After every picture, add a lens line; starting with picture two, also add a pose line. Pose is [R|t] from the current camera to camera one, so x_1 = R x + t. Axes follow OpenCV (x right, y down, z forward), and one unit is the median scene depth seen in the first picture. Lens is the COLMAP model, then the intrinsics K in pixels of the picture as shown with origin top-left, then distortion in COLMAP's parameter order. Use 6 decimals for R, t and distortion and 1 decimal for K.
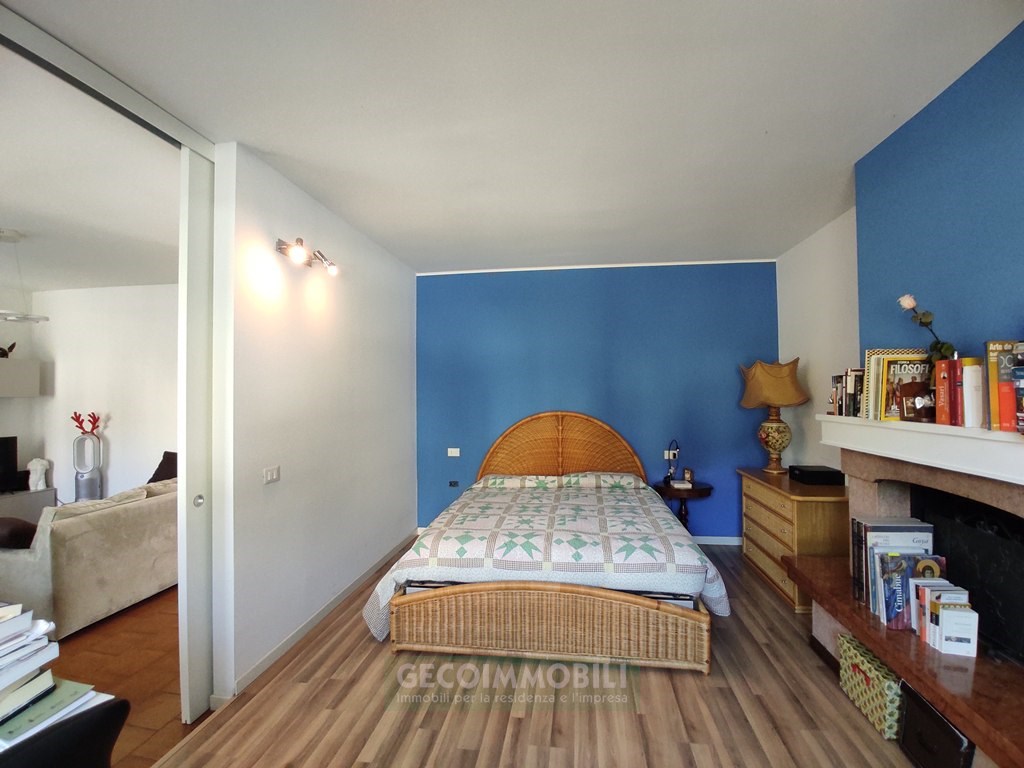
lens RADIAL K [[462.4, 0, 512.9], [0, 462.4, 383.2], [0, 0, 1]] dist [-0.033607, -0.002813]
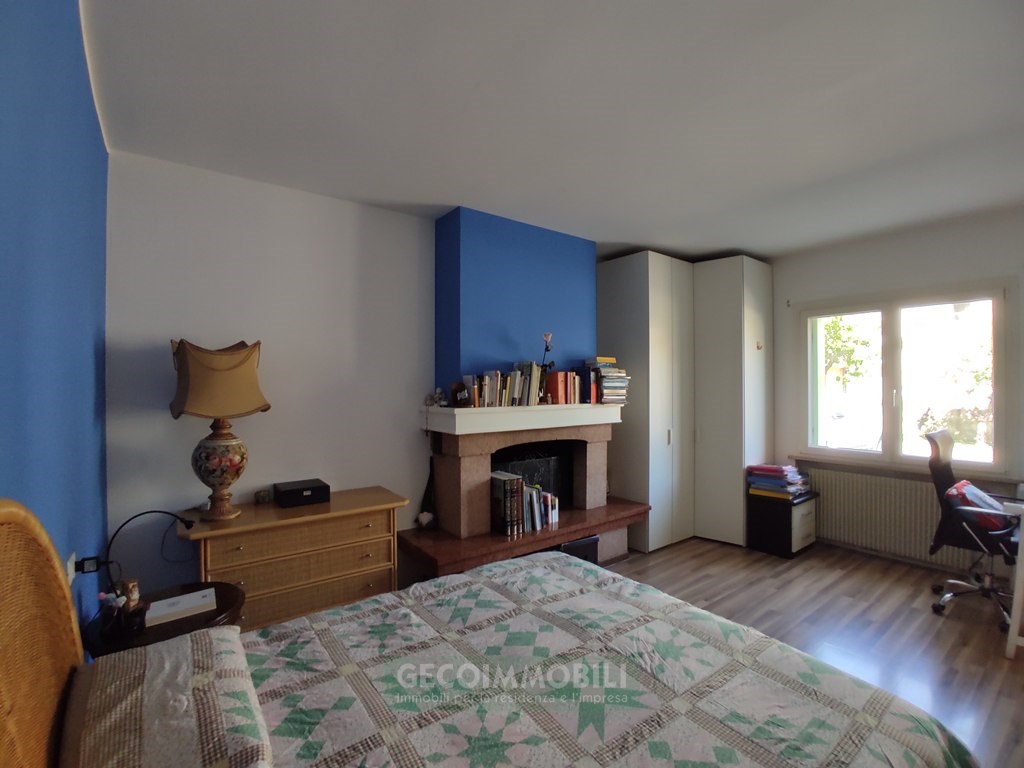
lens RADIAL K [[462.4, 0, 512.3], [0, 462.4, 384.2], [0, 0, 1]] dist [-0.033607, -0.002813]
pose [[-0.698571, 0.006226, 0.715513, -0.216939], [-0.012460, 0.999705, -0.020863, 0.027701], [-0.715432, -0.023490, -0.698288, 1.536560]]
